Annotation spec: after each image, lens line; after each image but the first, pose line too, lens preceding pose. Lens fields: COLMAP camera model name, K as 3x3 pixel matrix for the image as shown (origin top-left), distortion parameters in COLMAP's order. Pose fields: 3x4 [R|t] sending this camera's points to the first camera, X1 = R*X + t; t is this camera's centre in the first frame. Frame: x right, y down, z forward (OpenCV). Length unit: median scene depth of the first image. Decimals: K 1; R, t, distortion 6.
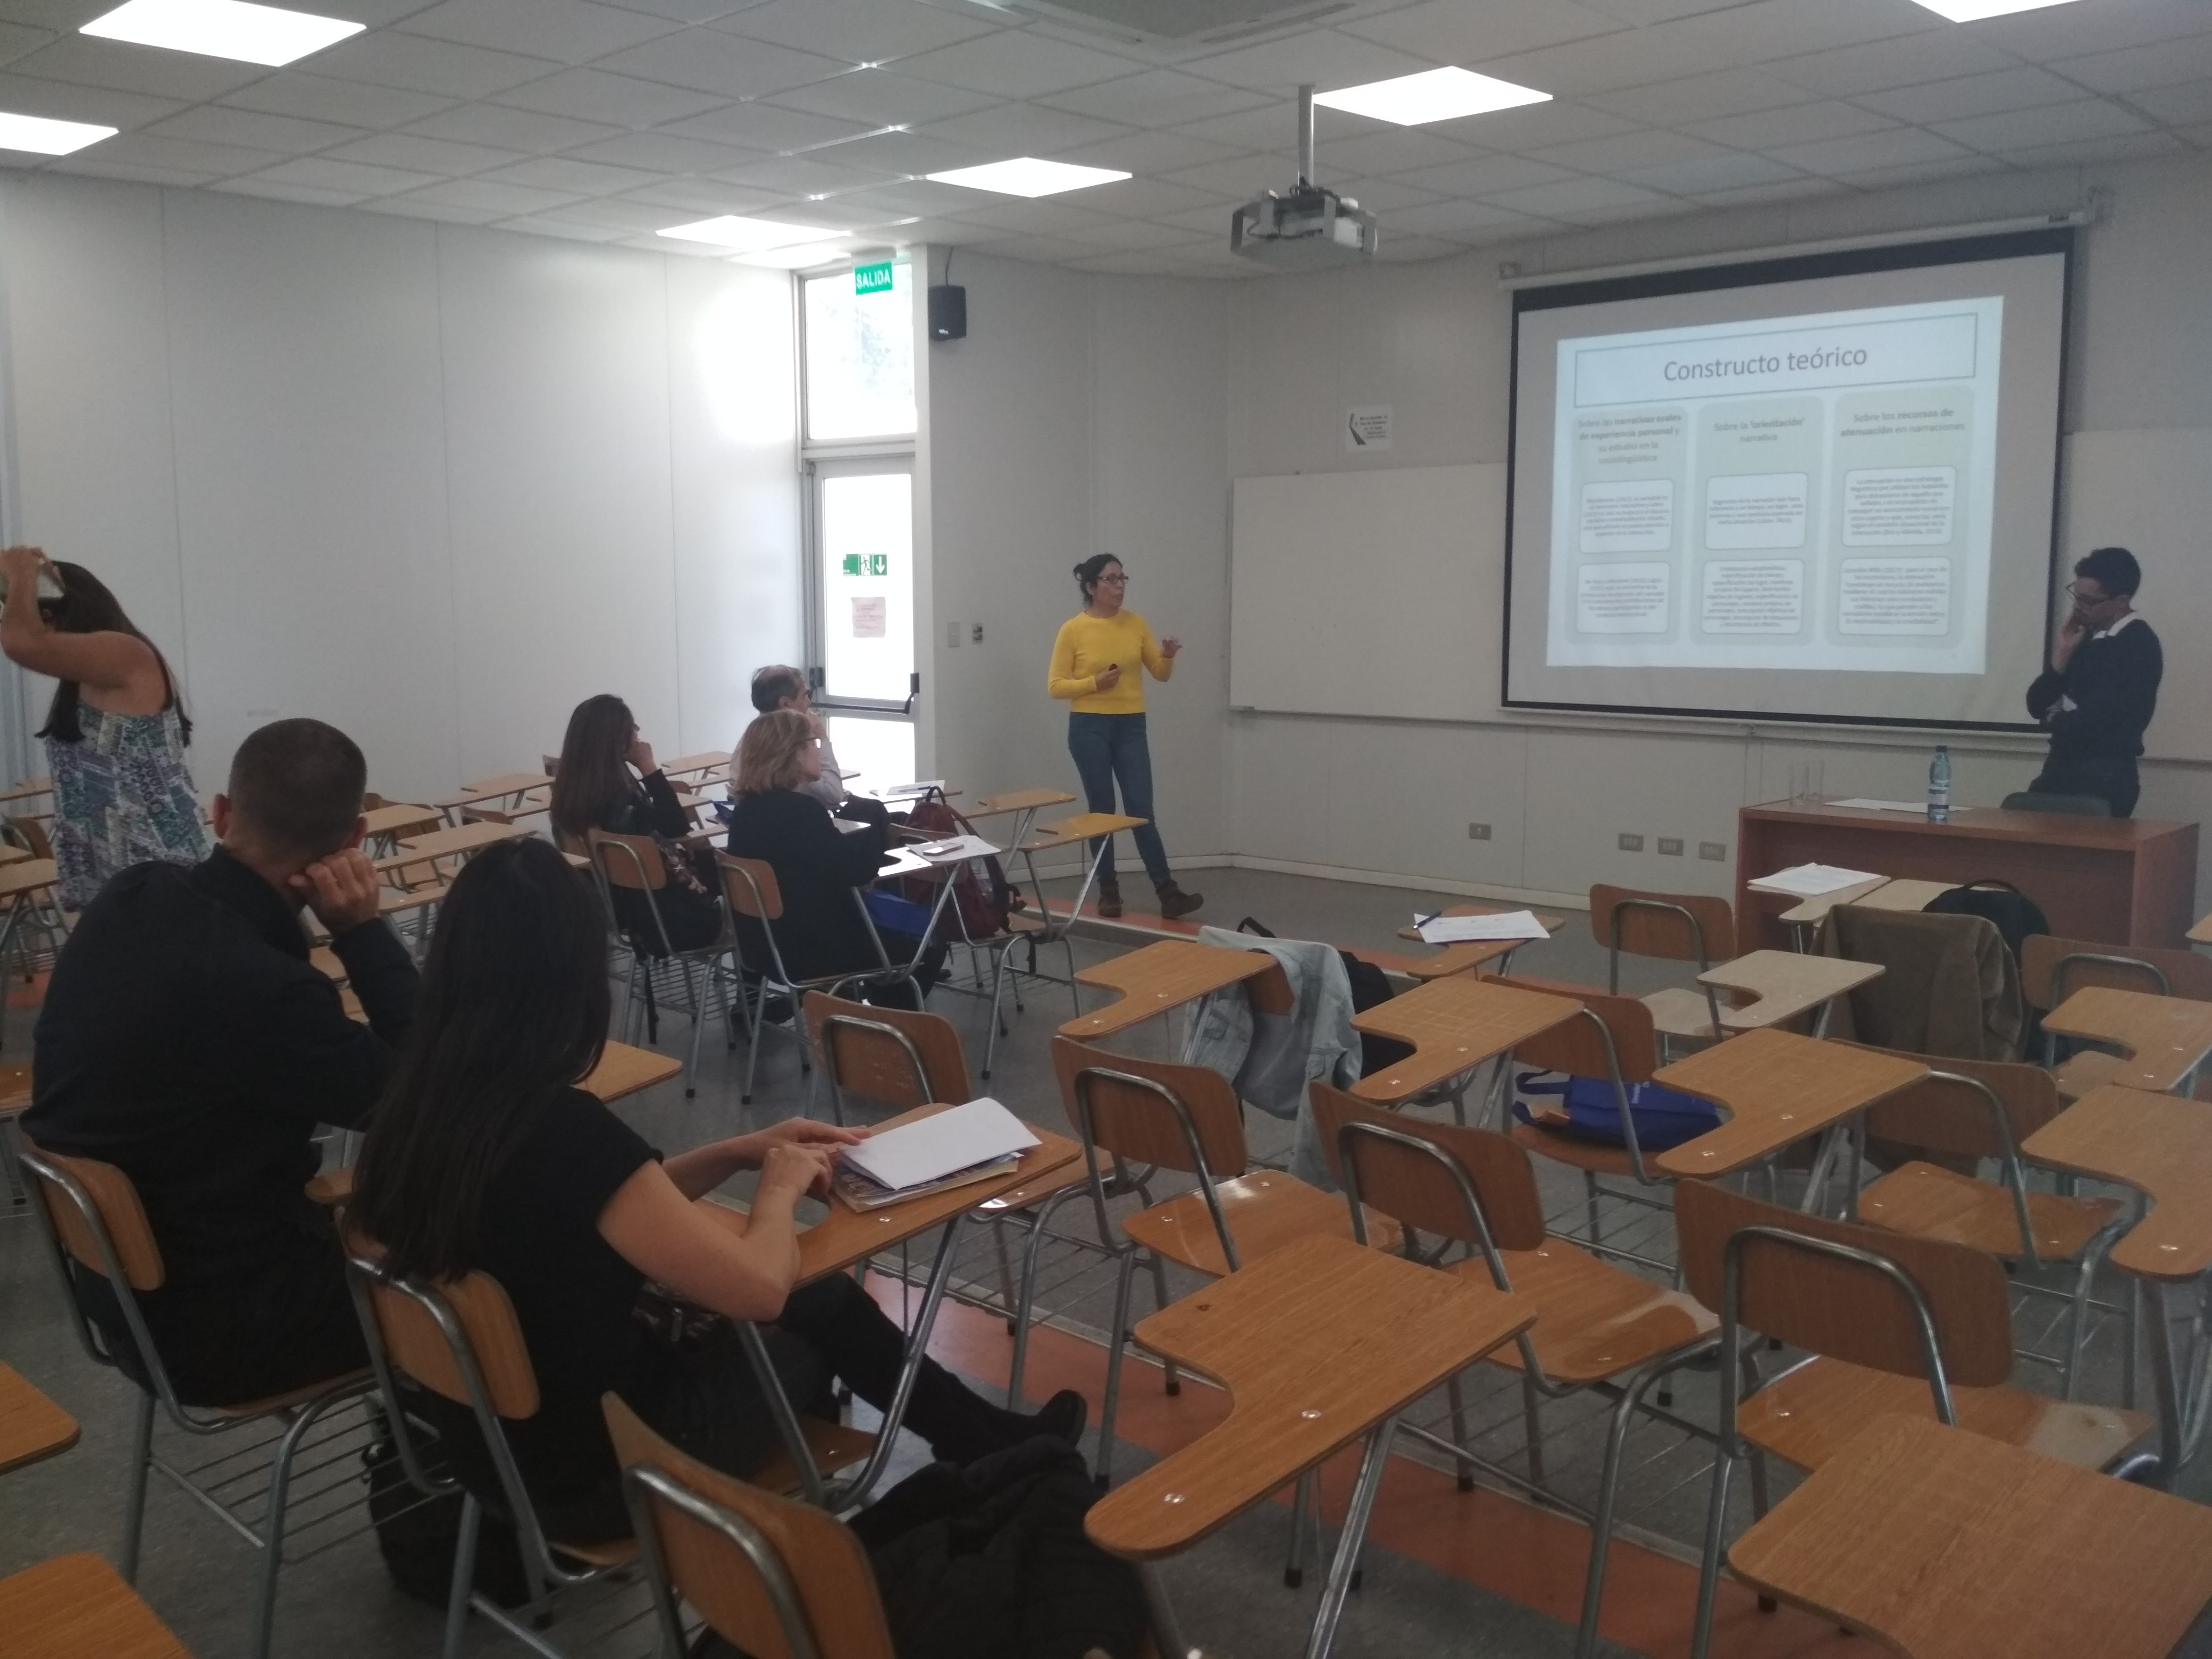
lens RADIAL K [[1870.4, 0, 1106.0], [0, 1870.4, 829.5], [0, 0, 1]] dist [0.051739, -0.152245]
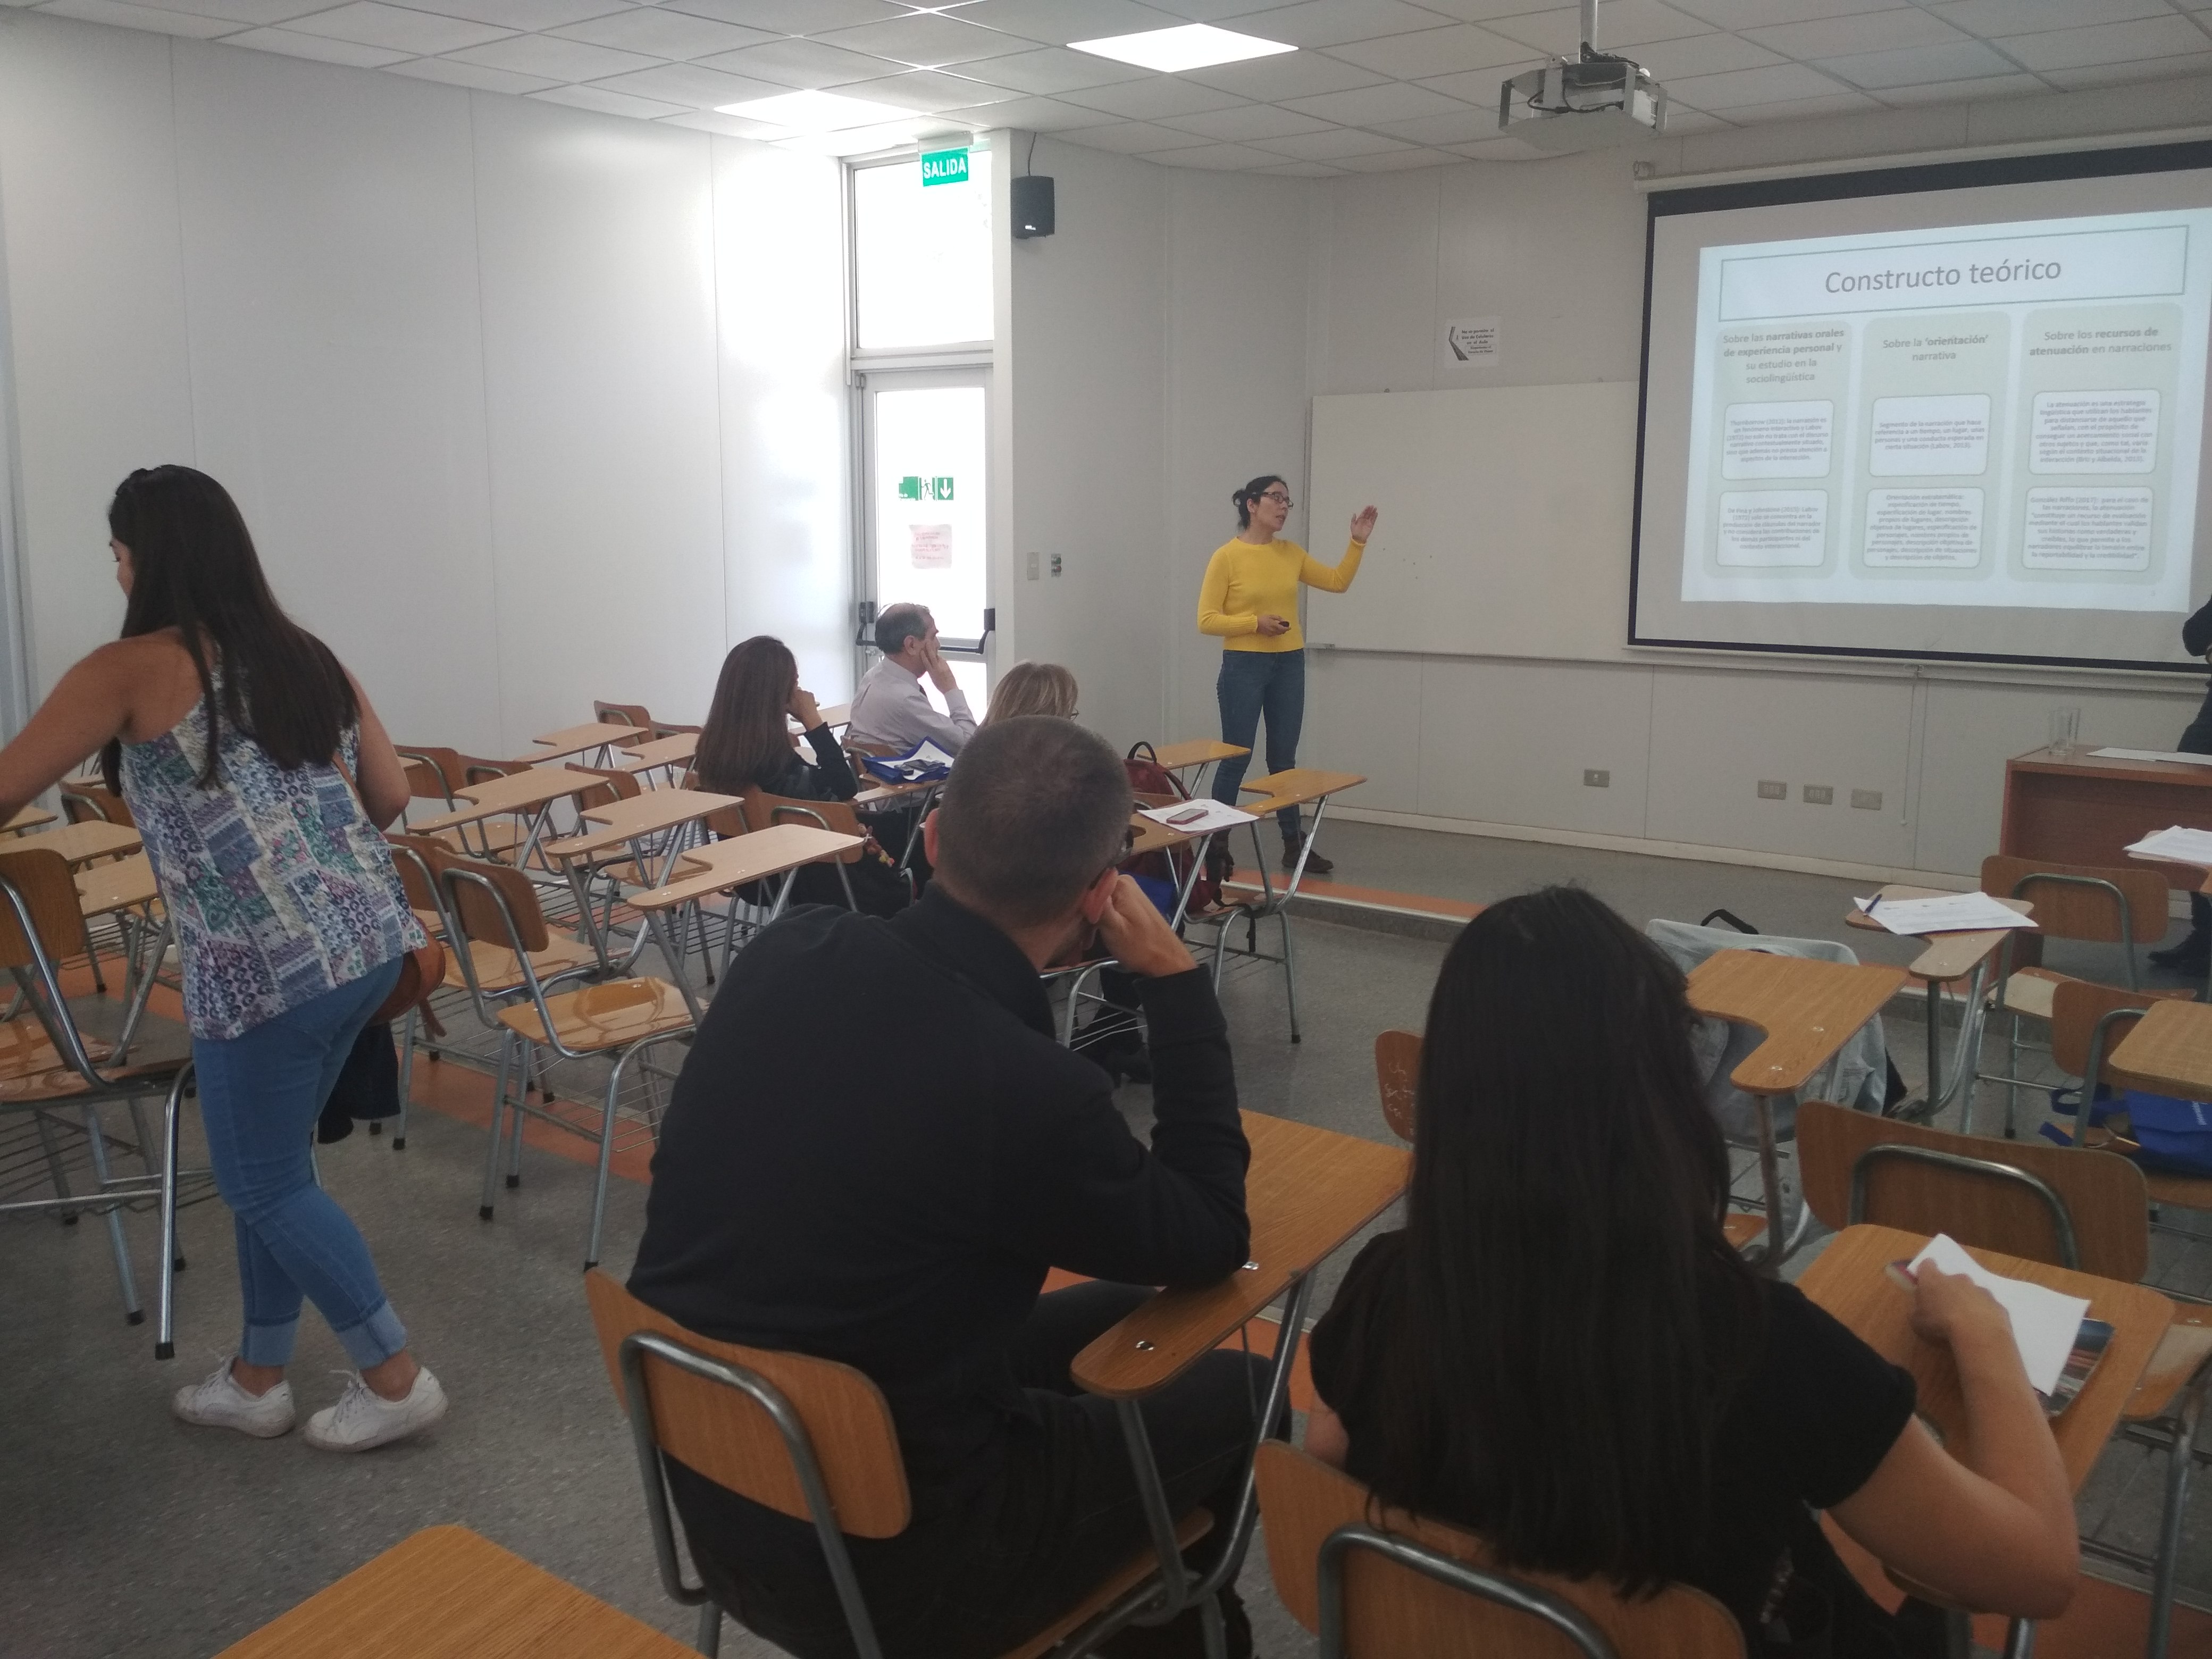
lens RADIAL K [[1876.9, 0, 1106.0], [0, 1876.9, 829.5], [0, 0, 1]] dist [0.059587, -0.156294]
pose [[0.996924, -0.008397, 0.077928, -0.130746], [0.005520, 0.999298, 0.037052, -0.010697], [-0.078185, -0.036508, 0.996270, 0.089885]]
